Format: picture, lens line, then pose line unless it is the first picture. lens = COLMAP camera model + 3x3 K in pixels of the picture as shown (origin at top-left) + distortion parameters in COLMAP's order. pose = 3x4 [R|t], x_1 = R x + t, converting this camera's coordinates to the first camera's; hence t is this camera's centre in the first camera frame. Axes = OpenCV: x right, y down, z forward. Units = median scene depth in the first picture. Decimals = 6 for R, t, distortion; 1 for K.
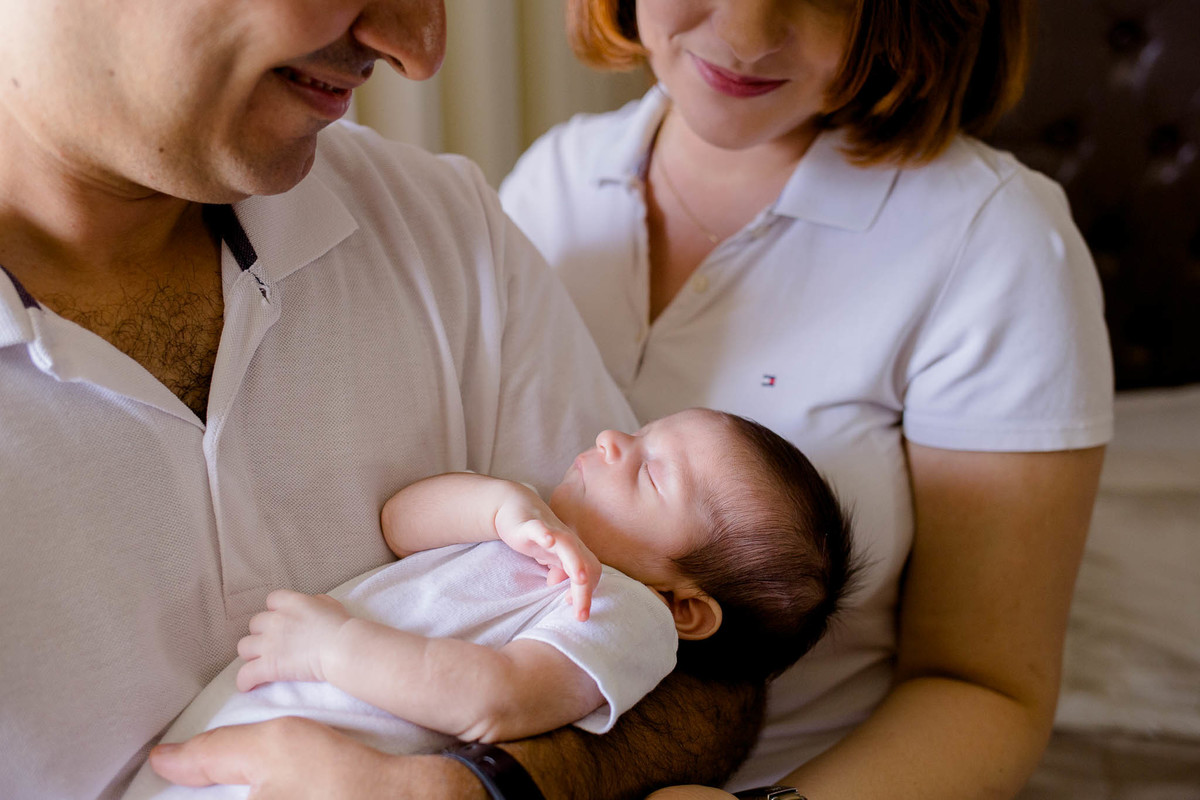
lens RADIAL K [[1271.7, 0, 638.6], [0, 1271.7, 401.1], [0, 0, 1]] dist [-0.005993, -0.249791]
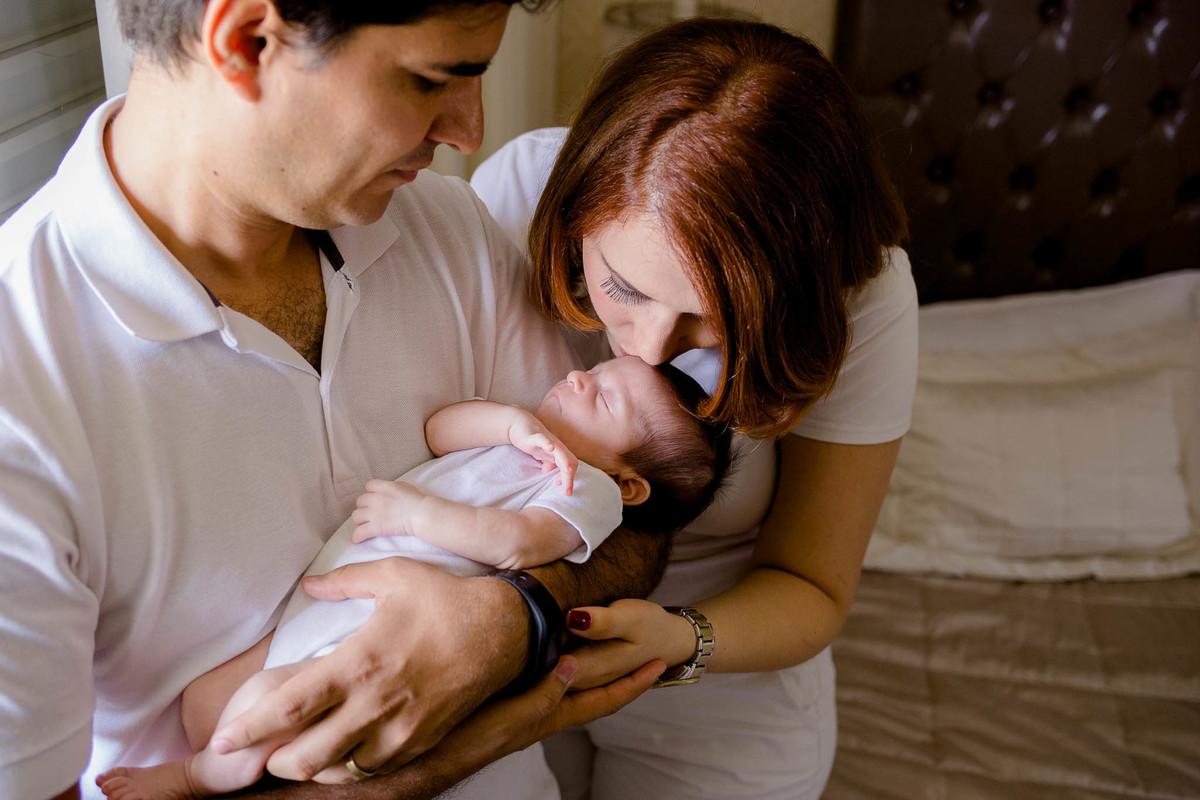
lens RADIAL K [[1128.9, 0, 600.0], [0, 1128.9, 400.0], [0, 0, 1]] dist [0.001960, -0.002688]
pose [[0.998165, -0.014134, 0.058876, -0.082707], [0.008777, 0.995878, 0.090280, -0.072632], [-0.059910, -0.089597, 0.994175, -0.398789]]
